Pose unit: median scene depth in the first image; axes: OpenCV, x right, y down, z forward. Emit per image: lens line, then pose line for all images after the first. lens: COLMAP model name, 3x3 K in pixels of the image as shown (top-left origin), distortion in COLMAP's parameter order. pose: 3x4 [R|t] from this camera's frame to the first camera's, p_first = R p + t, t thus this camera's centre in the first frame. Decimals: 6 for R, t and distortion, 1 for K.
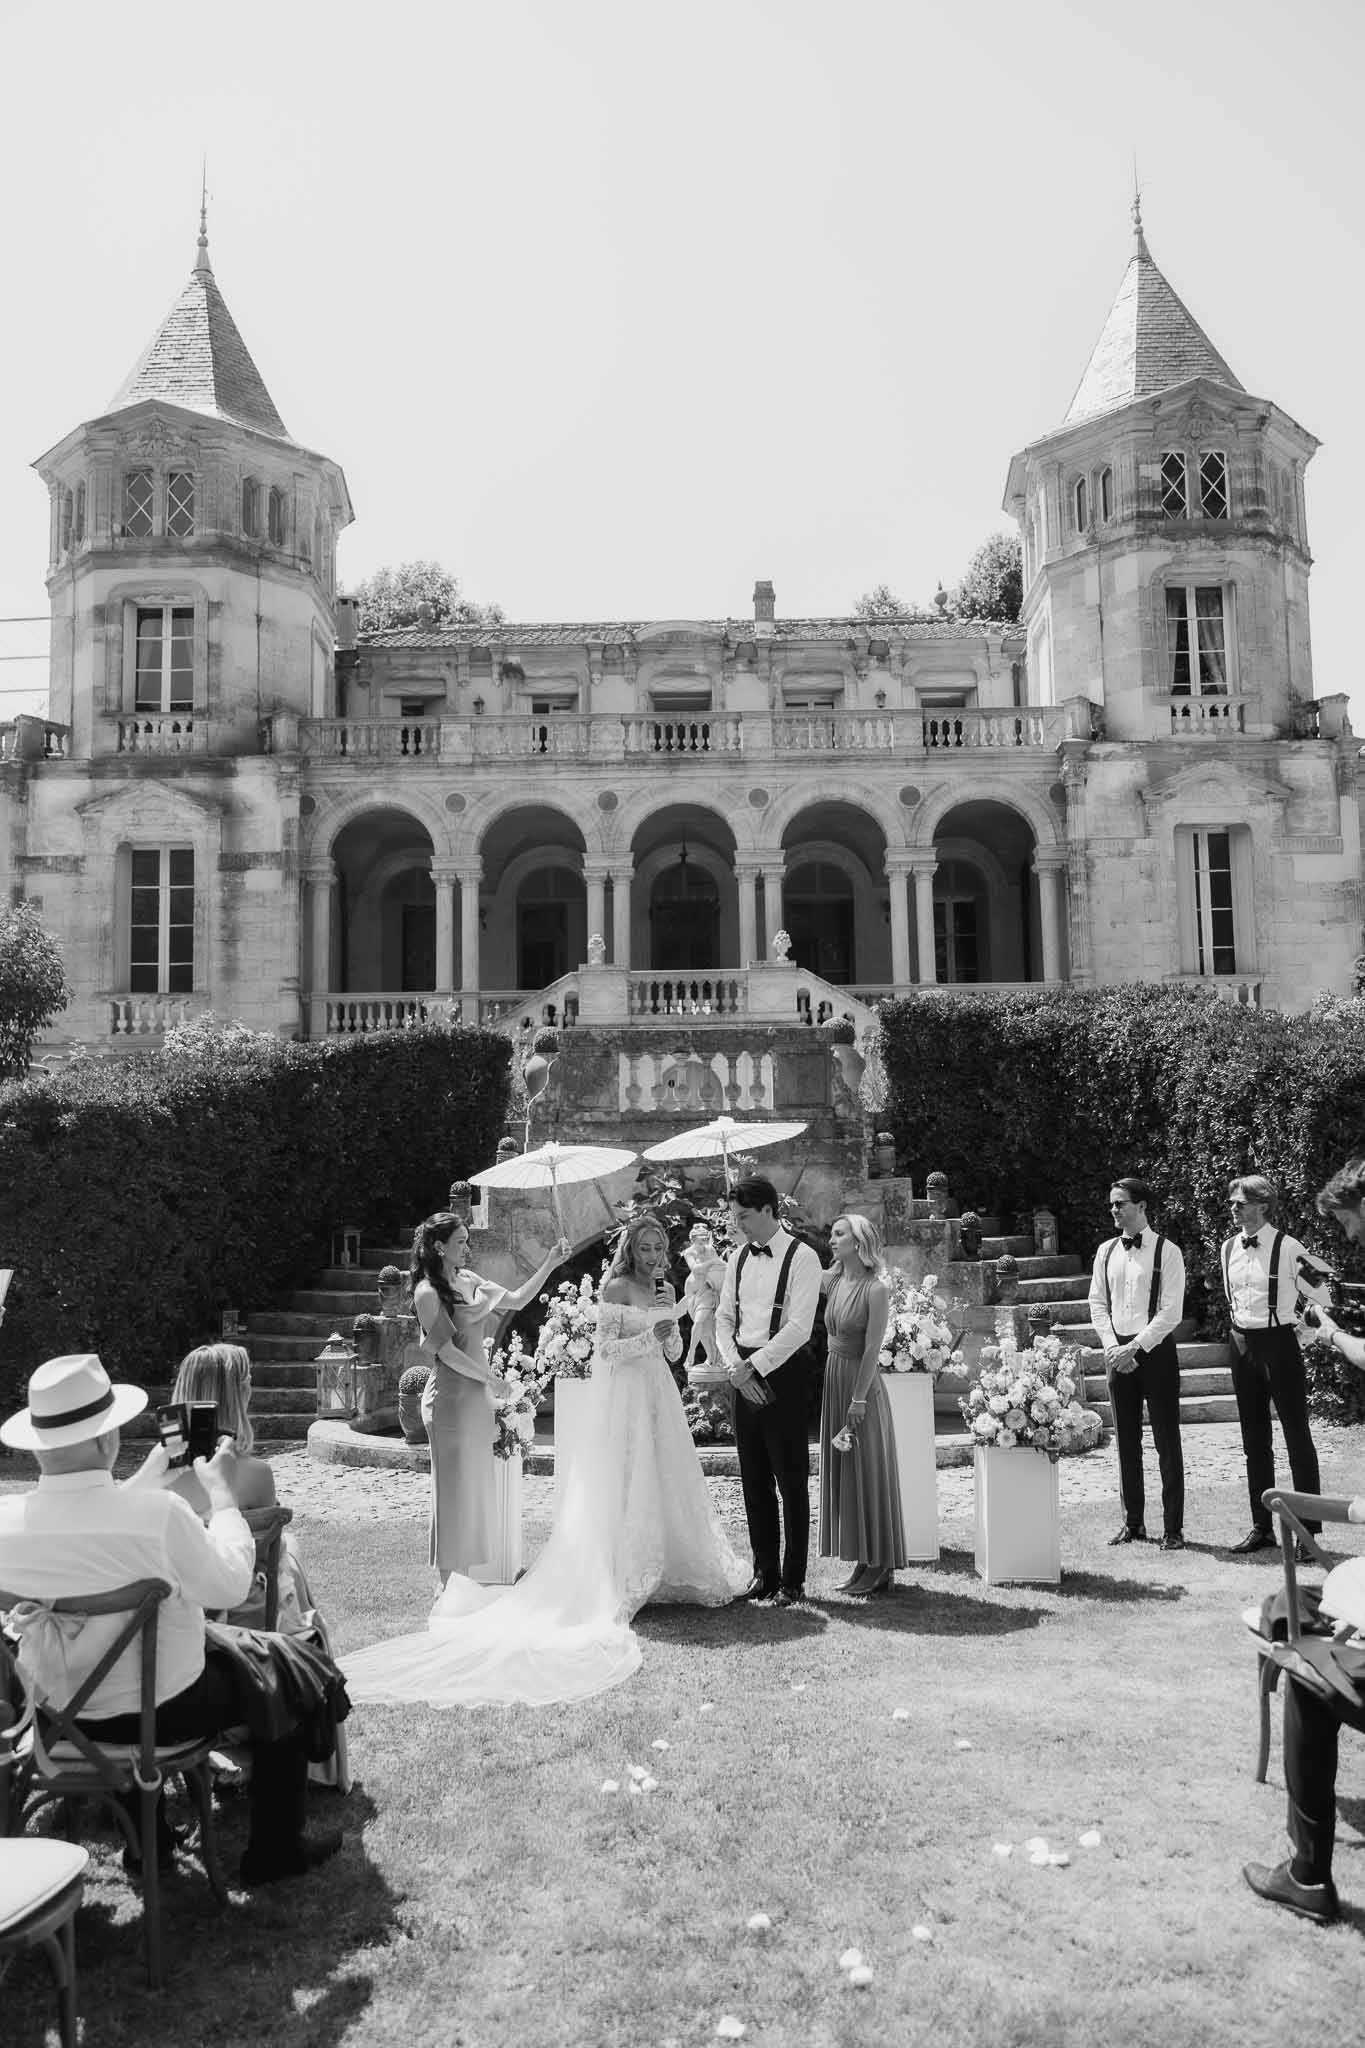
lens RADIAL K [[1698.8, 0, 682.5], [0, 1698.8, 1024.0], [0, 0, 1]] dist [0.033864, 0.002954]
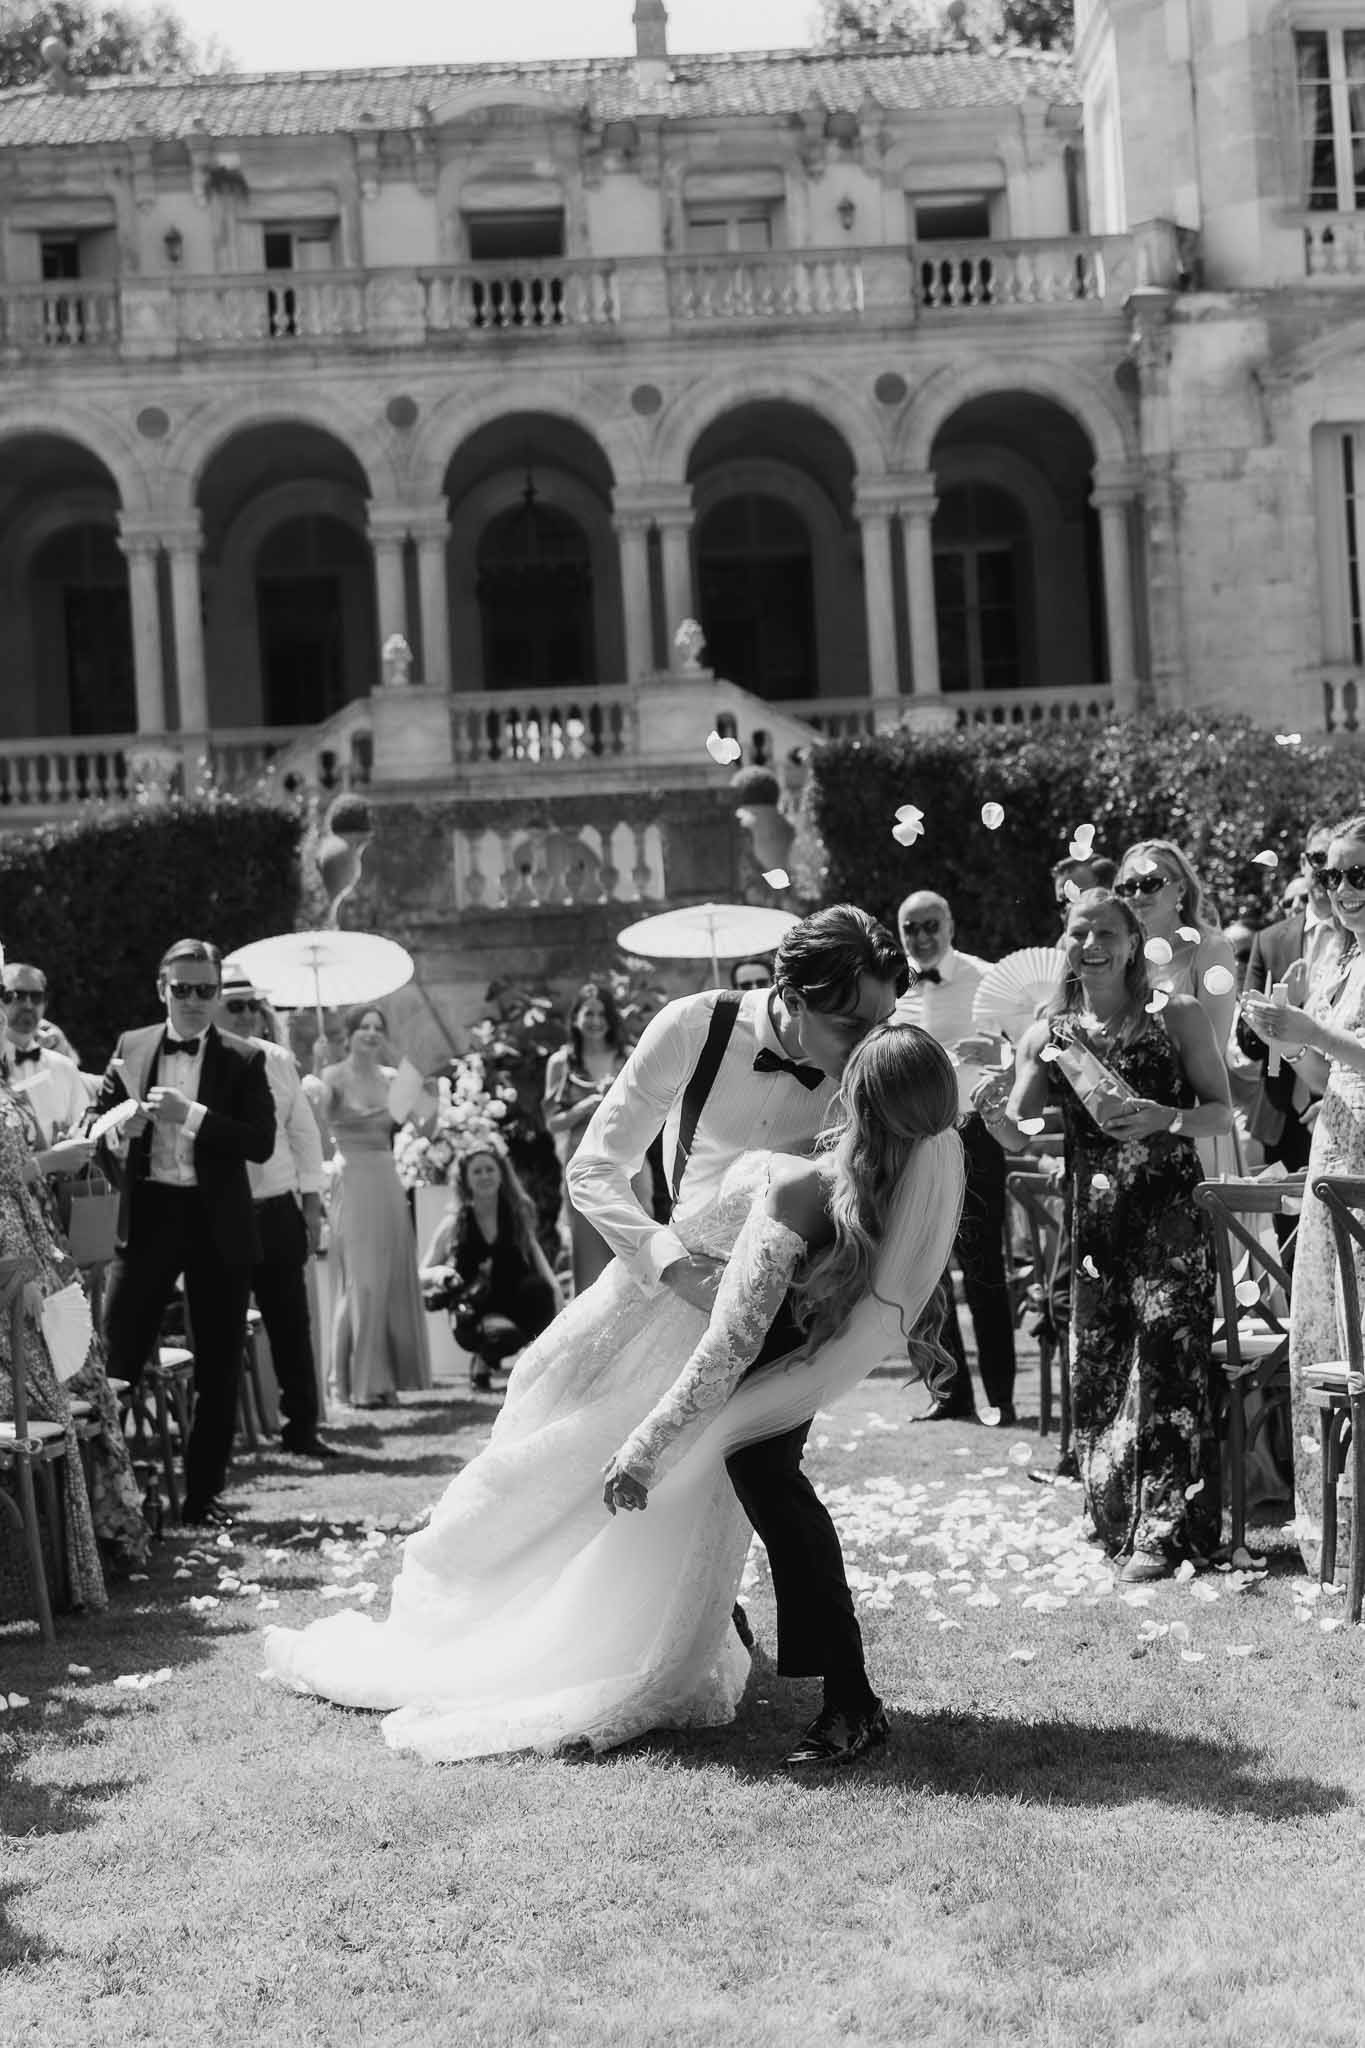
lens RADIAL K [[3439.4, 0, 677.6], [0, 3439.4, 1052.8], [0, 0, 1]] dist [0.185846, -0.888736]
pose [[0.998566, -0.039477, 0.036155, 0.001238], [0.036094, 0.995300, 0.089862, -0.009598], [-0.039532, -0.088428, 0.995298, -0.270996]]
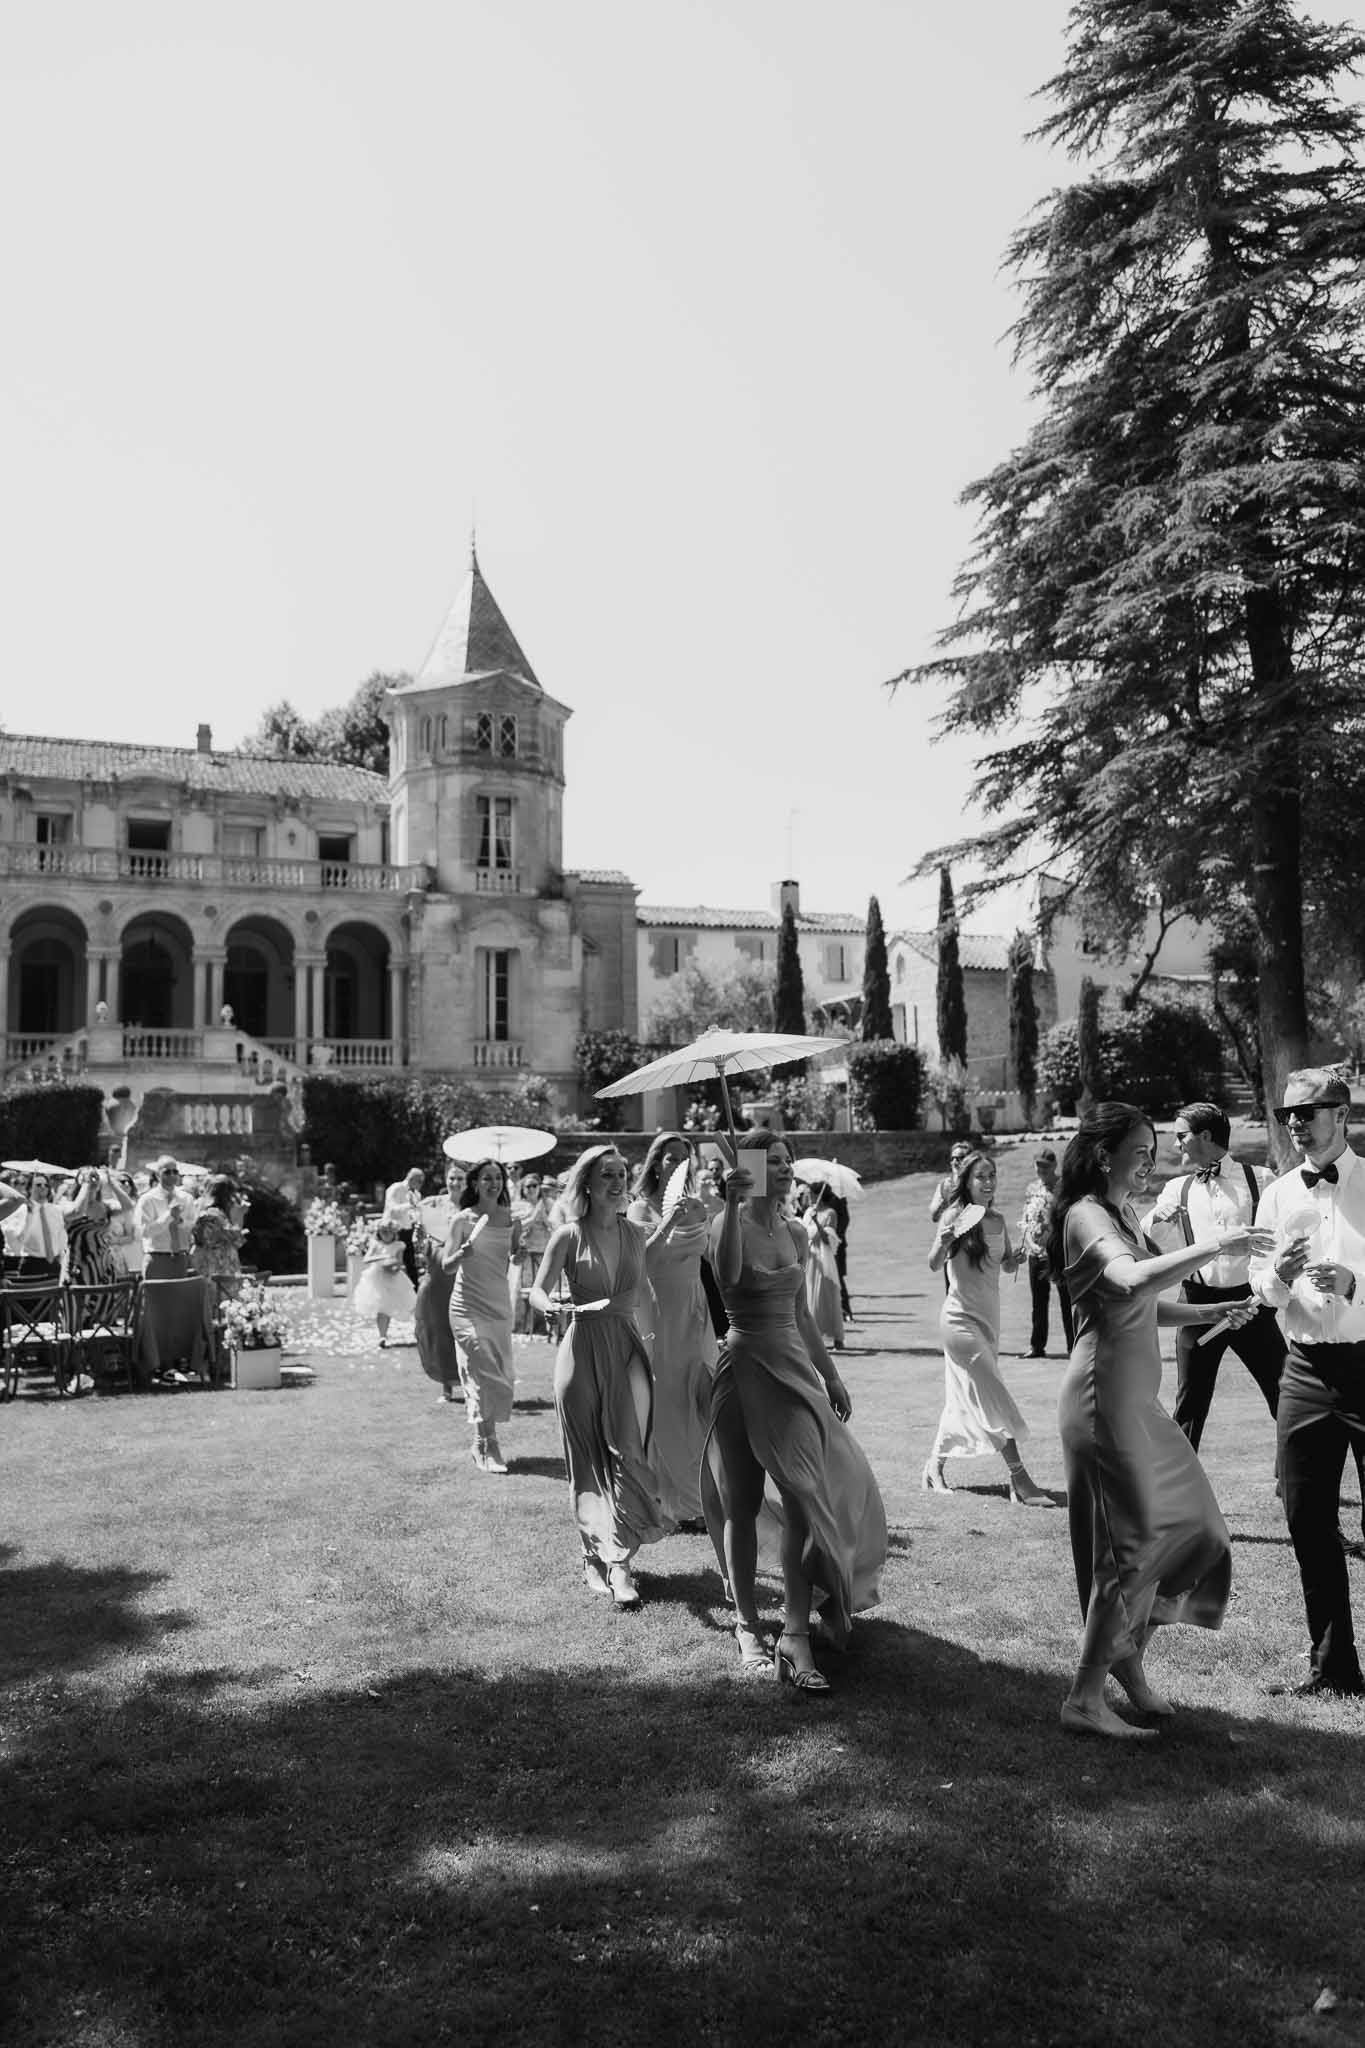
lens RADIAL K [[1766.4, 0, 690.8], [0, 1766.4, 970.4], [0, 0, 1]] dist [0.027706, -0.009065]
pose [[0.932049, 0.047556, 0.359197, -0.121320], [-0.042812, 0.998859, -0.021153, -0.065629], [-0.359794, 0.004338, 0.933022, -0.632258]]
